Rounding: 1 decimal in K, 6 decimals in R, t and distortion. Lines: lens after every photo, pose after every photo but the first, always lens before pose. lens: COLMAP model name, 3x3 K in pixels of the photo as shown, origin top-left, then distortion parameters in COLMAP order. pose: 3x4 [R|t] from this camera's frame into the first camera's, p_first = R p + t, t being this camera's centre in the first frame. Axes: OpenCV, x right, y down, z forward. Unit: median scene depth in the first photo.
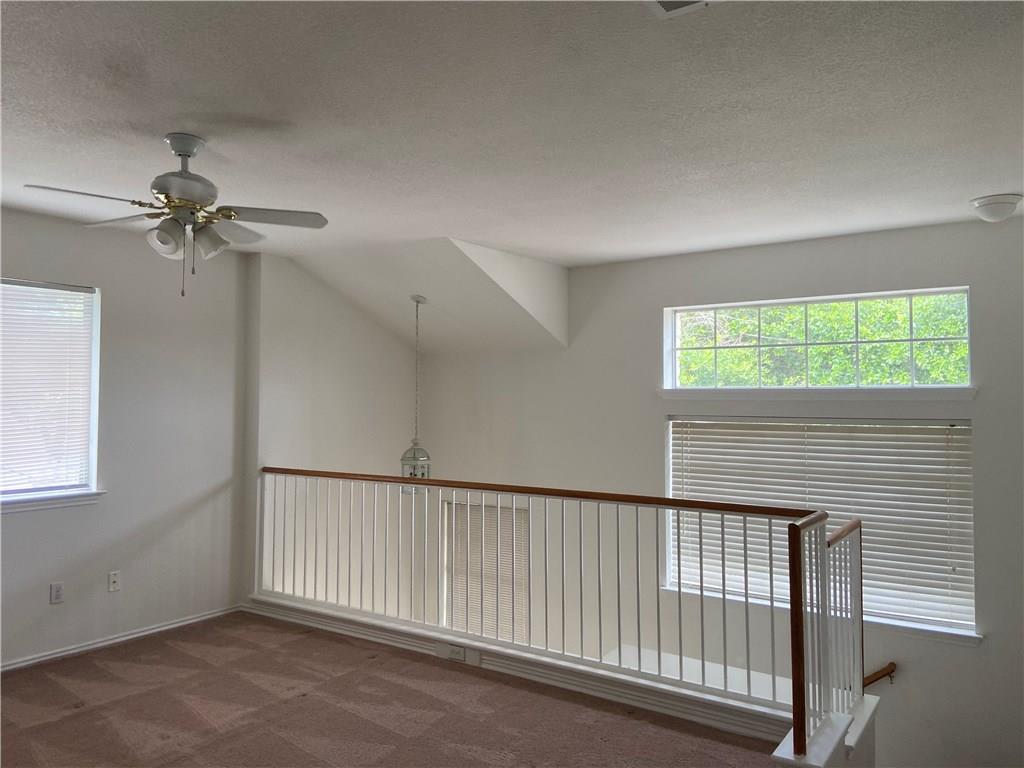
lens RADIAL K [[771.2, 0, 514.7], [0, 771.2, 368.4], [0, 0, 1]] dist [0.127122, -0.154236]
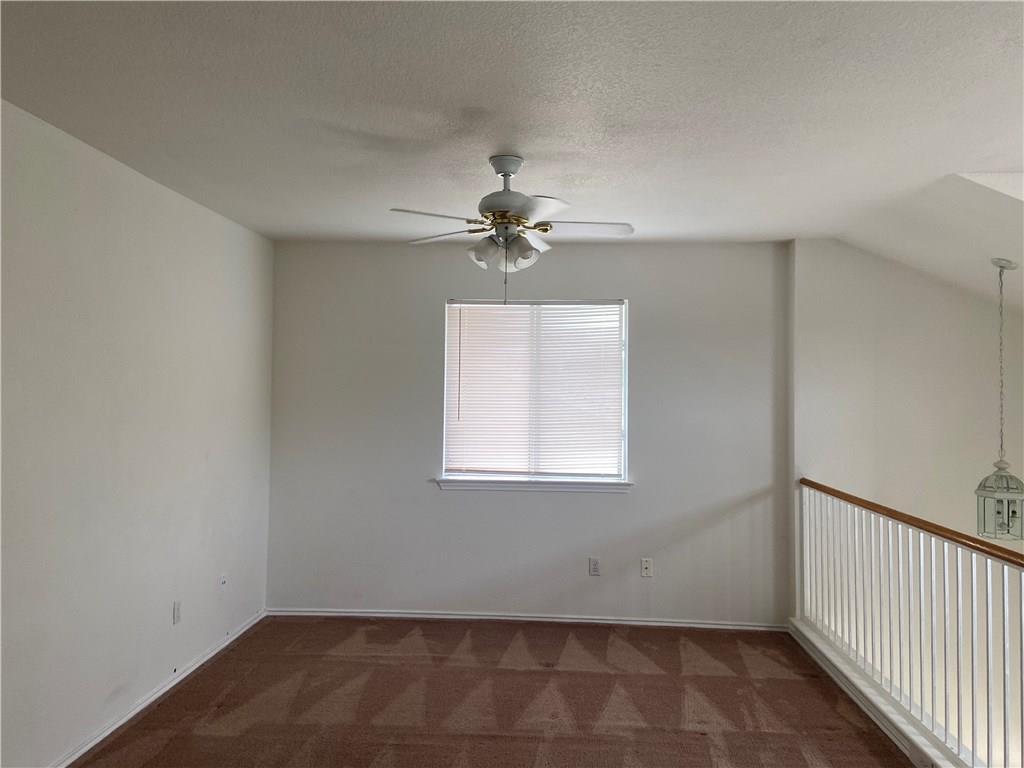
lens RADIAL K [[771.2, 0, 514.7], [0, 771.2, 368.4], [0, 0, 1]] dist [0.127122, -0.154236]
pose [[0.519442, -0.025676, -0.854120, 0.343239], [0.020240, 0.999638, -0.017741, 0.012612], [0.854266, -0.008072, 0.519773, 0.315170]]
